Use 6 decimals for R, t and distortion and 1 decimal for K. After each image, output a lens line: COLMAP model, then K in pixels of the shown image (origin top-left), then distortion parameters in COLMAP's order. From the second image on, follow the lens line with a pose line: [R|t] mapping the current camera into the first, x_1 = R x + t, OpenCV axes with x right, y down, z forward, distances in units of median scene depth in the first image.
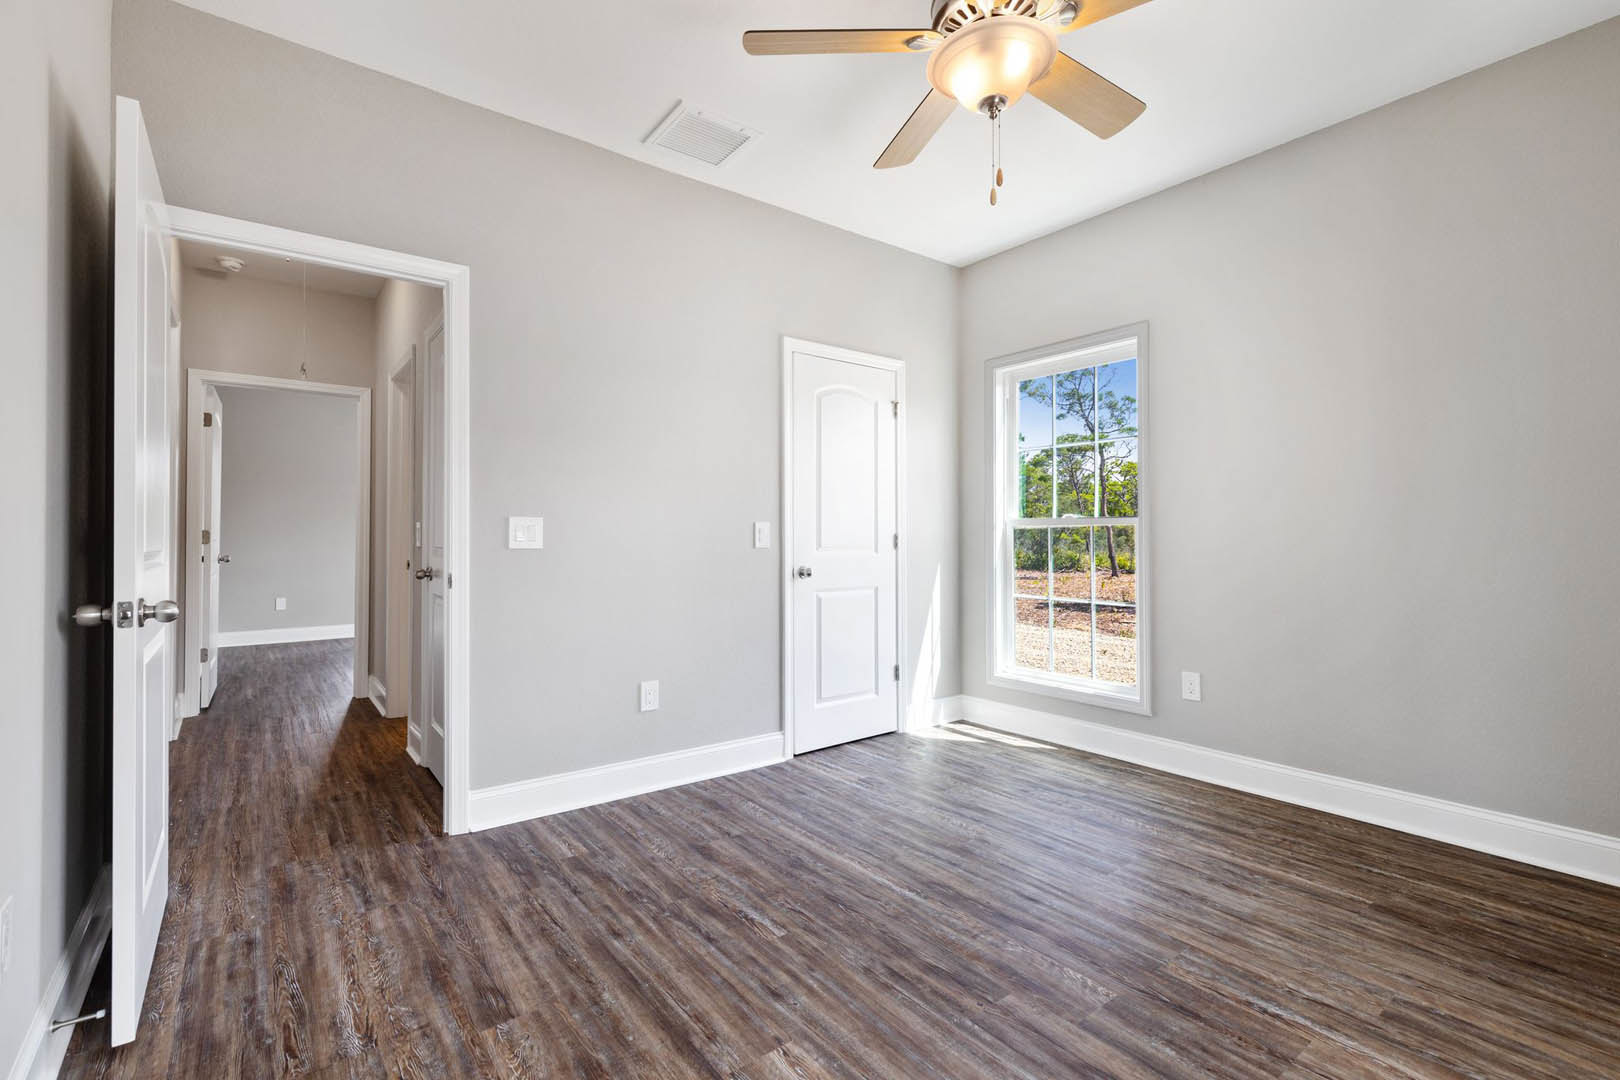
lens RADIAL K [[729.9, 0, 825.8], [0, 729.9, 538.9], [0, 0, 1]] dist [0.008534, 0.000400]
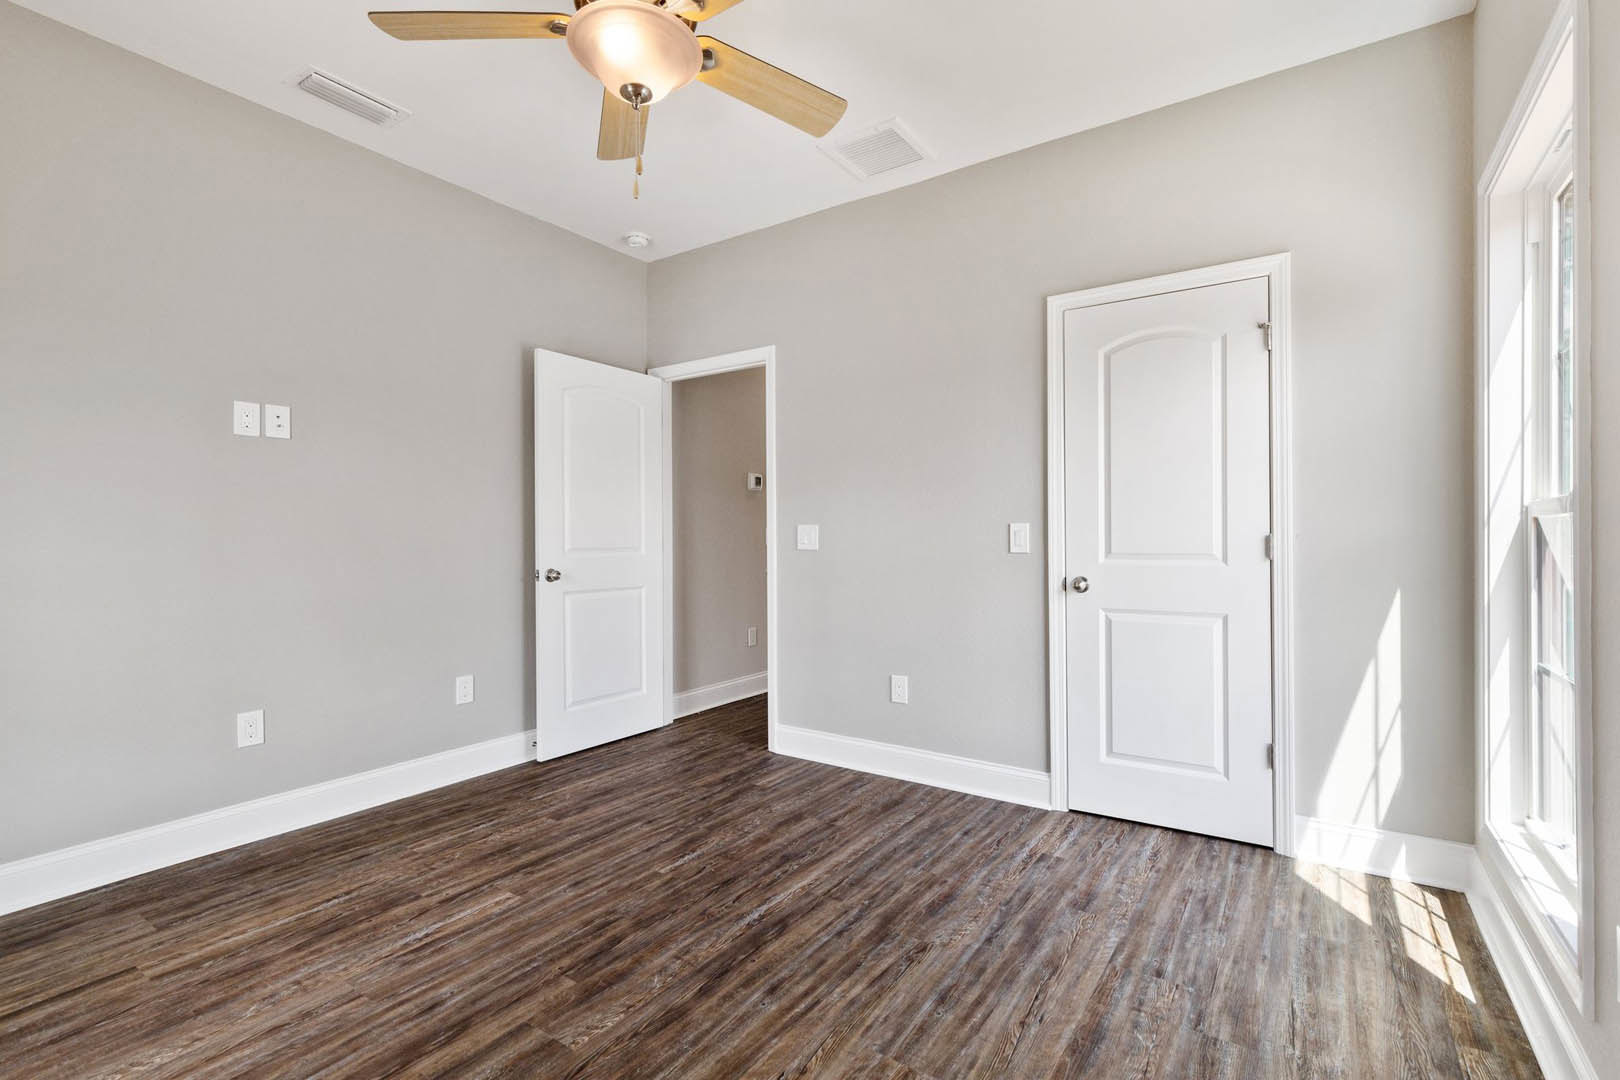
lens RADIAL K [[744.1, 0, 827.6], [0, 744.1, 557.7], [0, 0, 1]] dist [0.007727, -0.000634]
pose [[0.309743, 0.024432, -0.950506, 0.950862], [0.001857, 0.999652, 0.026301, -0.007975], [0.950818, -0.009911, 0.309590, 0.711629]]
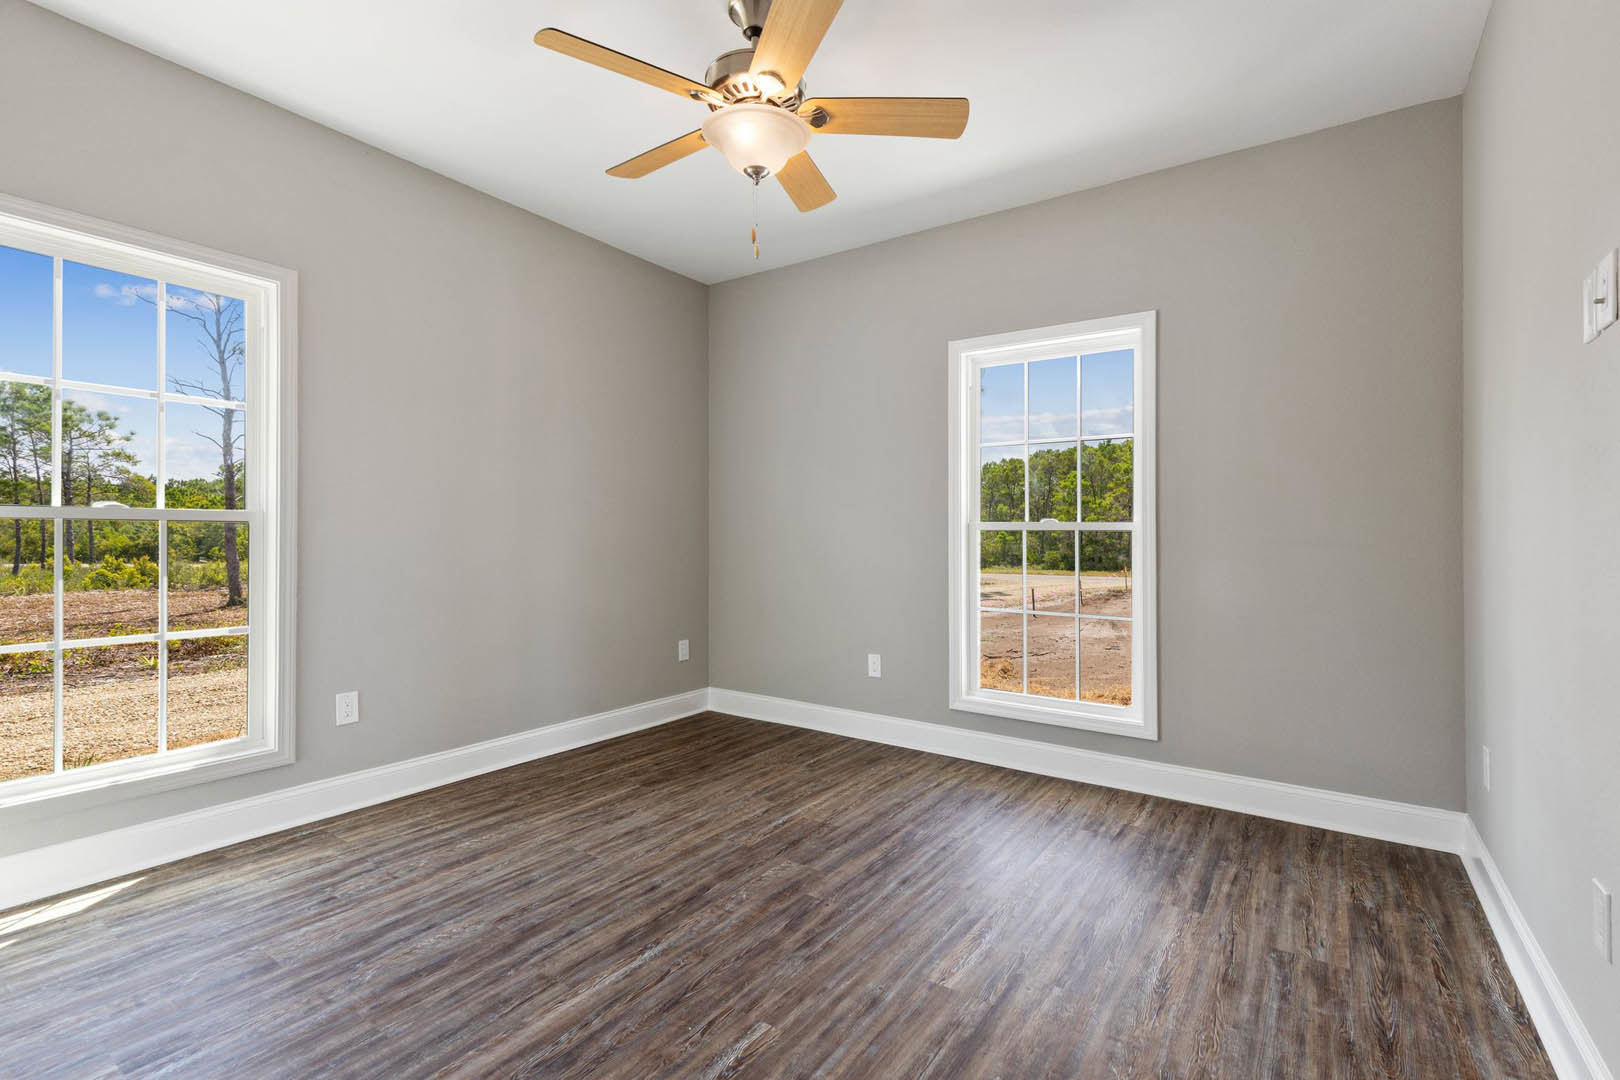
lens RADIAL K [[729.9, 0, 825.8], [0, 729.9, 538.9], [0, 0, 1]] dist [0.008534, 0.000400]
pose [[-0.300685, 0.001304, 0.953723, -0.700713], [-0.002080, 0.999996, -0.002023, -0.006642], [-0.953721, -0.002592, -0.300681, 0.953213]]
